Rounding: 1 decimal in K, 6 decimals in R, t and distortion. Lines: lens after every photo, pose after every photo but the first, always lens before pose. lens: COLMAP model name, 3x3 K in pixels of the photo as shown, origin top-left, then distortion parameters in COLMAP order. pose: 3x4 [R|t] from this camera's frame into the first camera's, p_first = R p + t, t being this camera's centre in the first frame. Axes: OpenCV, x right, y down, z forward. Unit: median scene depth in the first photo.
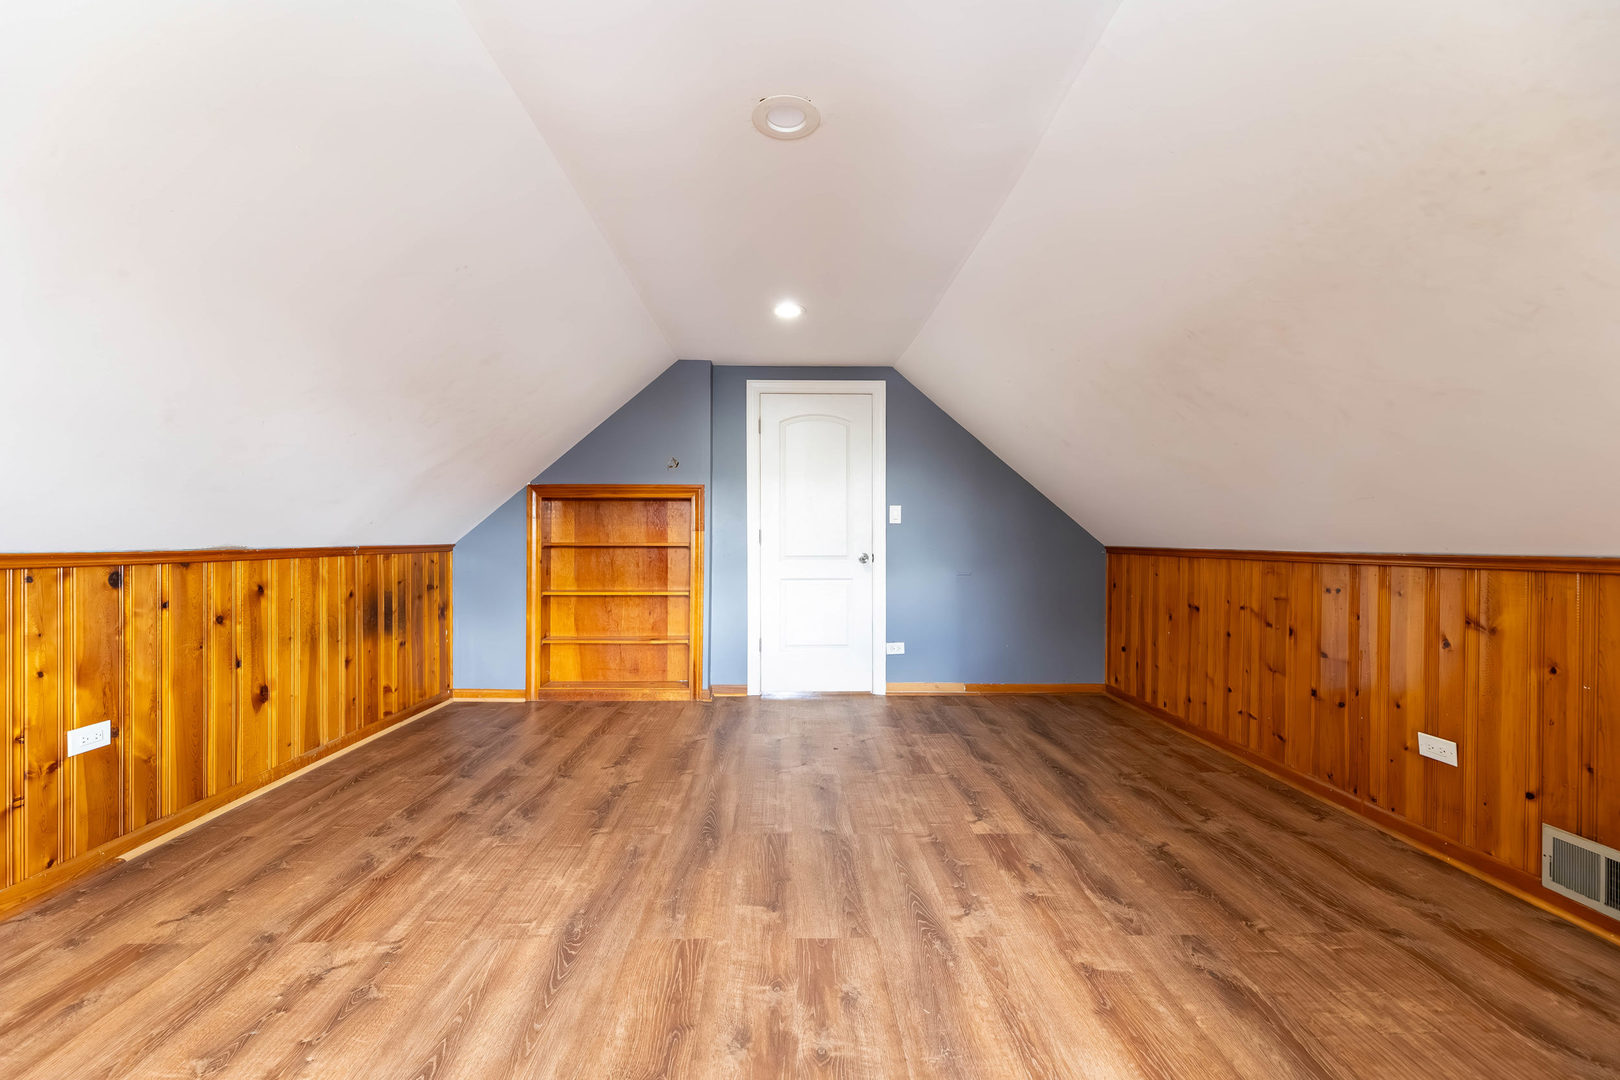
lens RADIAL K [[650.7, 0, 799.0], [0, 650.7, 539.2], [0, 0, 1]] dist [-0.001883, -0.000549]
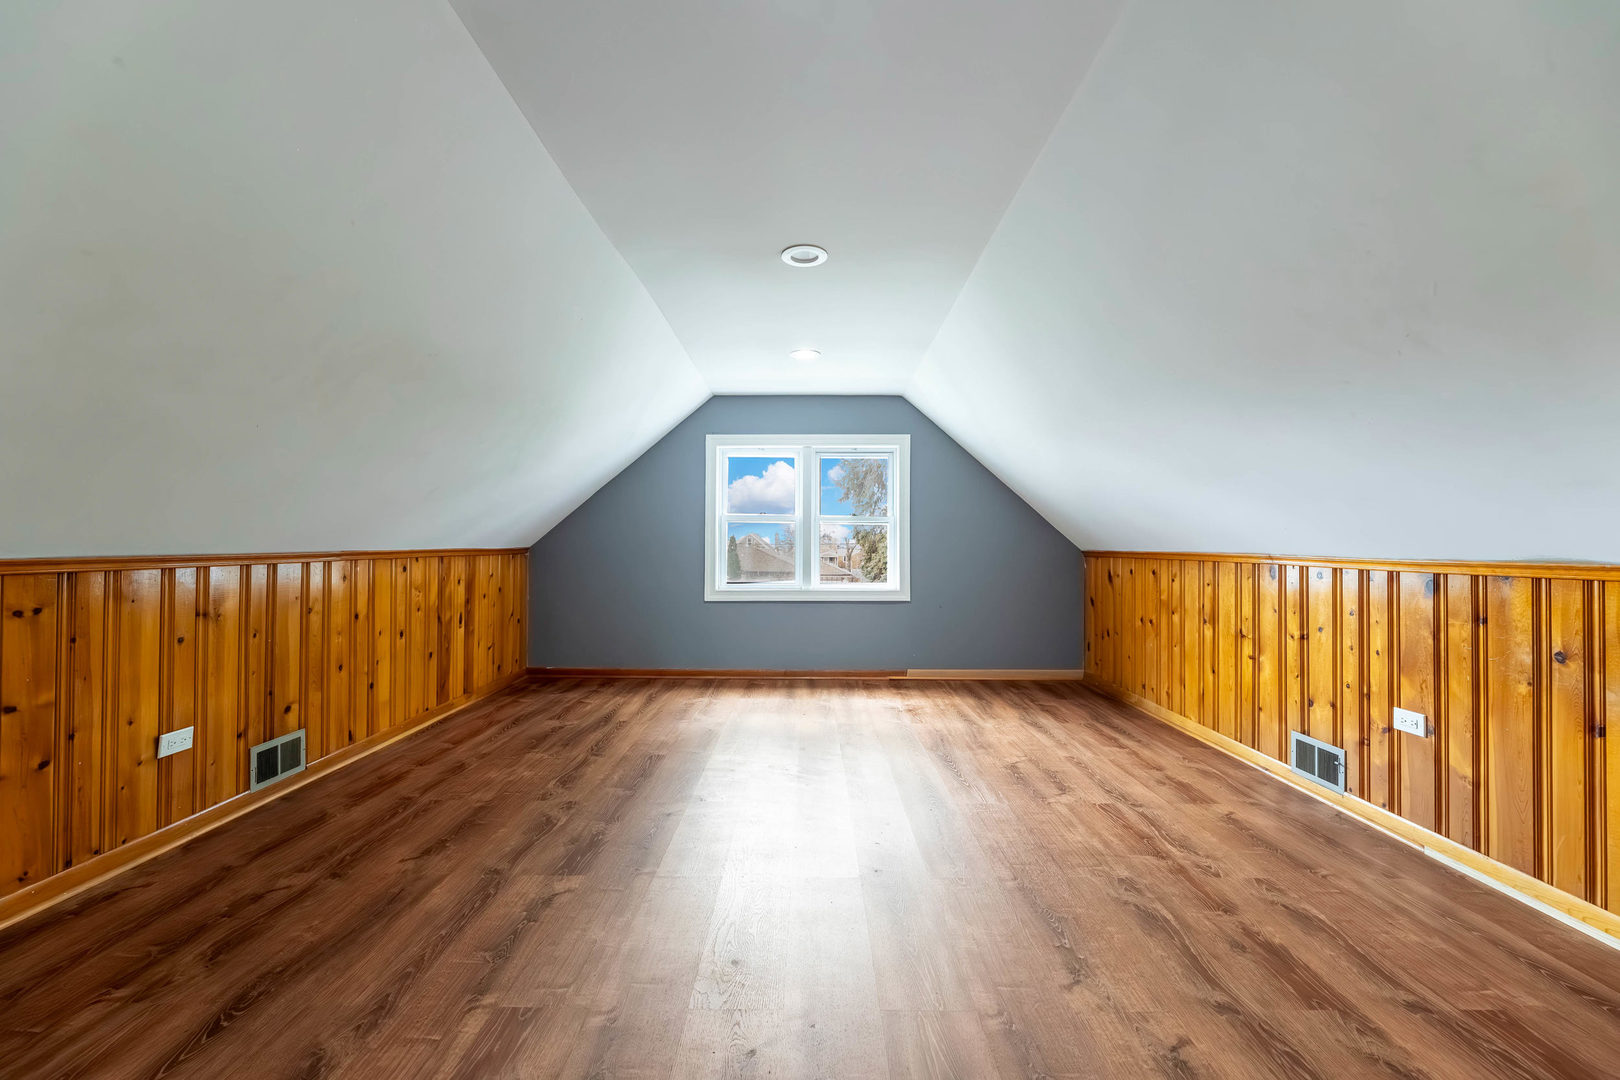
lens RADIAL K [[650.7, 0, 799.0], [0, 650.7, 539.2], [0, 0, 1]] dist [-0.001883, -0.000549]
pose [[-0.999193, -0.005158, 0.039834, -0.056292], [-0.005529, 0.999942, -0.009203, 0.001137], [-0.039784, -0.009416, -0.999164, 1.990743]]
